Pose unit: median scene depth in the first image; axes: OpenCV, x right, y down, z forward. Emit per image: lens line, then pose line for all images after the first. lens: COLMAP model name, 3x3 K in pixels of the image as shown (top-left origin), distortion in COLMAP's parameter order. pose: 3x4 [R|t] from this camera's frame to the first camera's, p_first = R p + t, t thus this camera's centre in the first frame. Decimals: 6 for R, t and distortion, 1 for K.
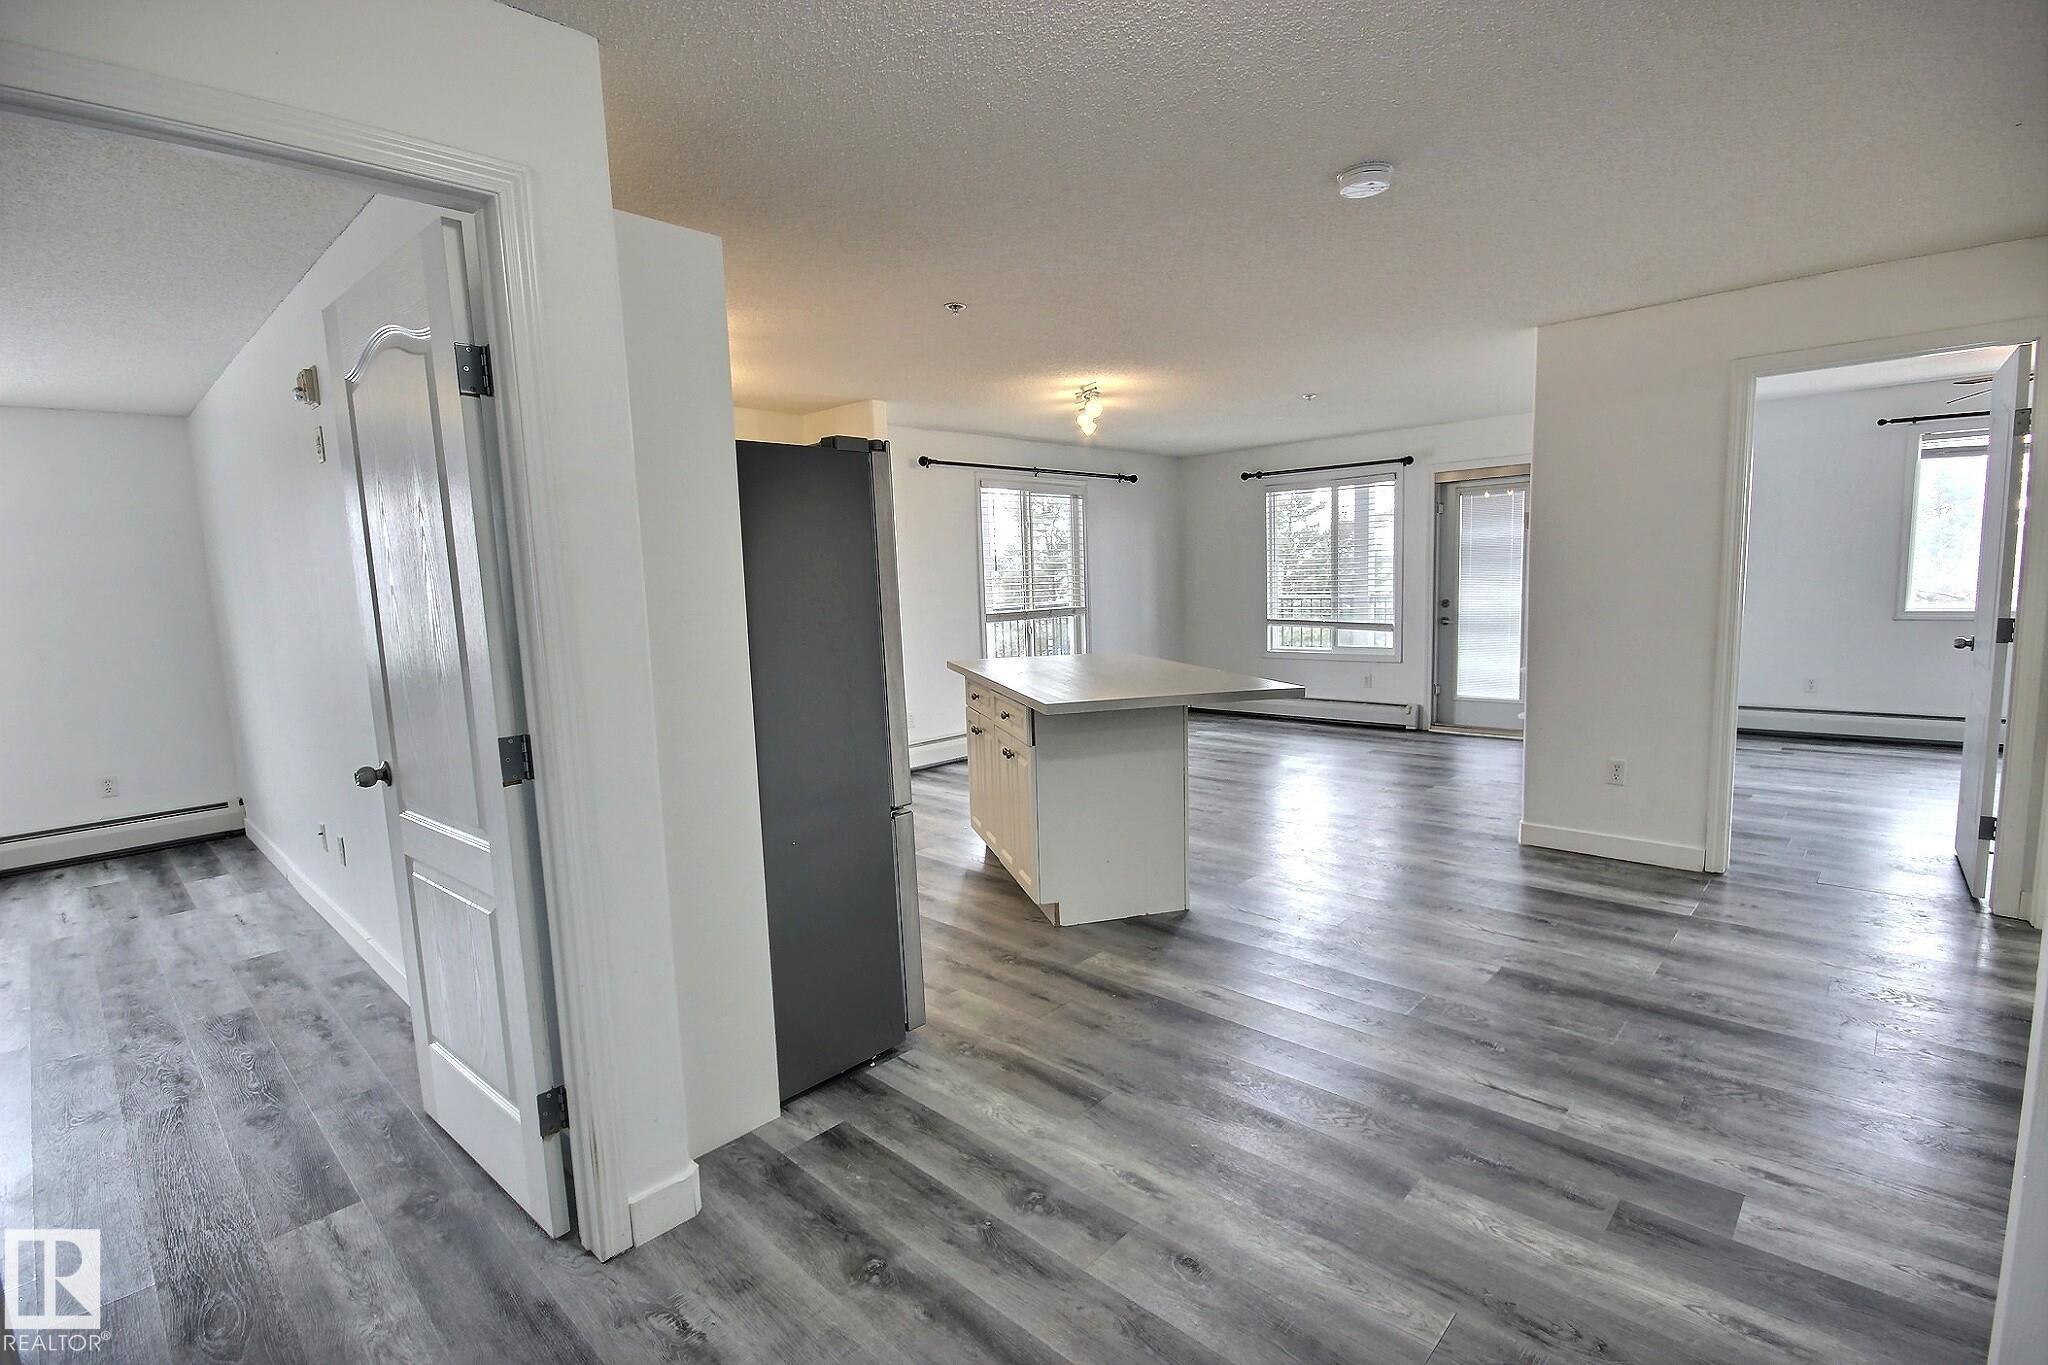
lens RADIAL K [[950.9, 0, 1044.4], [0, 950.9, 684.6], [0, 0, 1]] dist [-0.004046, -0.002630]
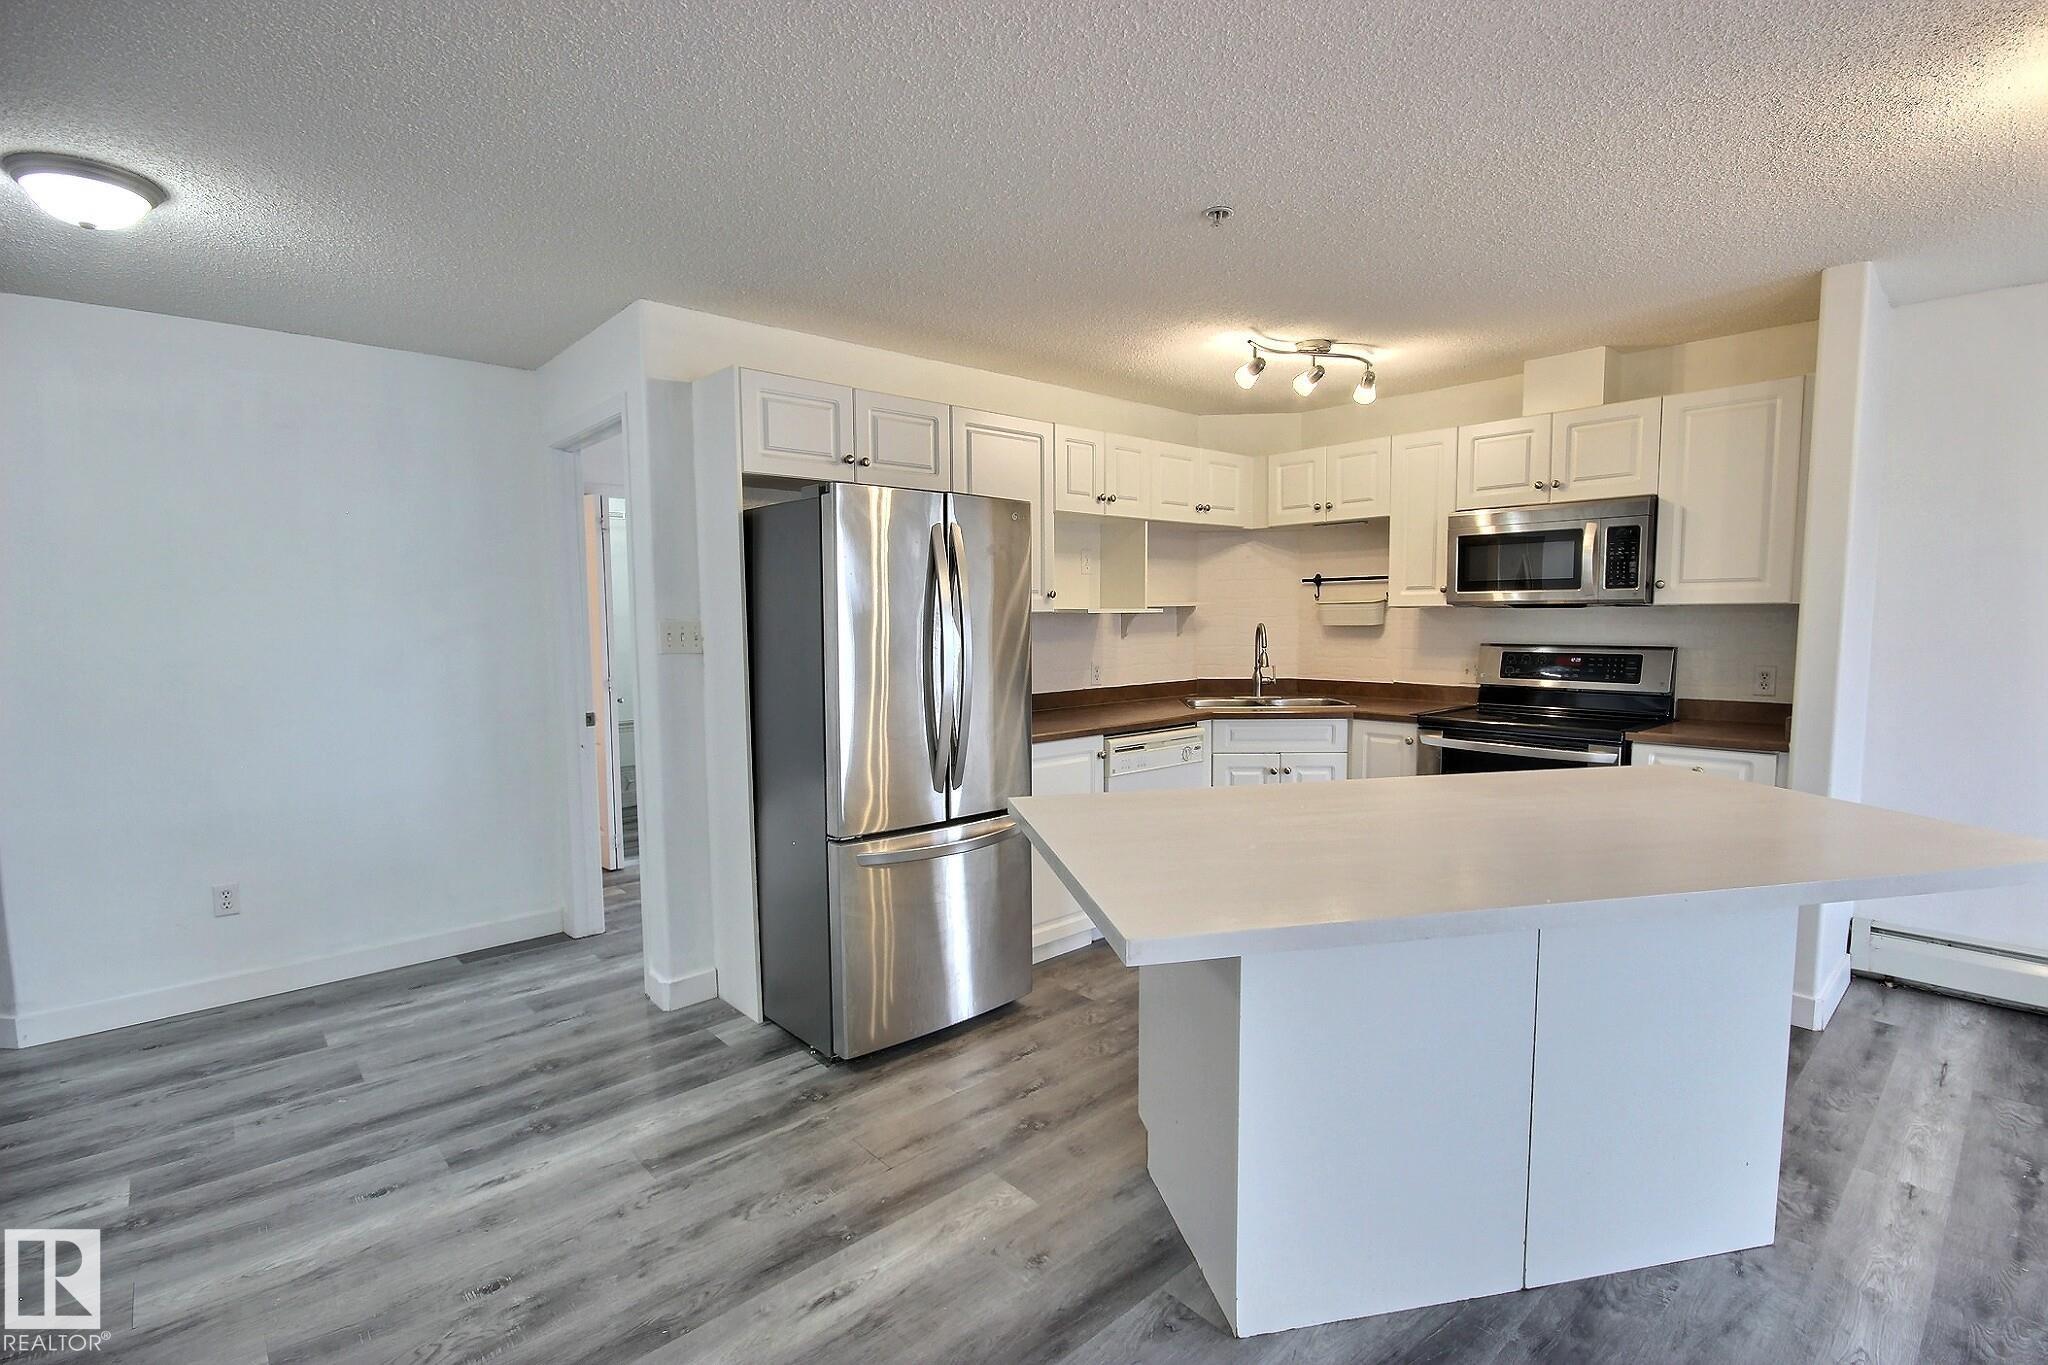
lens RADIAL K [[950.9, 0, 1034.2], [0, 950.9, 683.7], [0, 0, 1]] dist [-0.004046, -0.002630]
pose [[-0.078126, 0.123896, -0.989215, 0.956621], [-0.104873, 0.985721, 0.131741, -0.222483], [0.991412, 0.114034, -0.064017, 1.455292]]
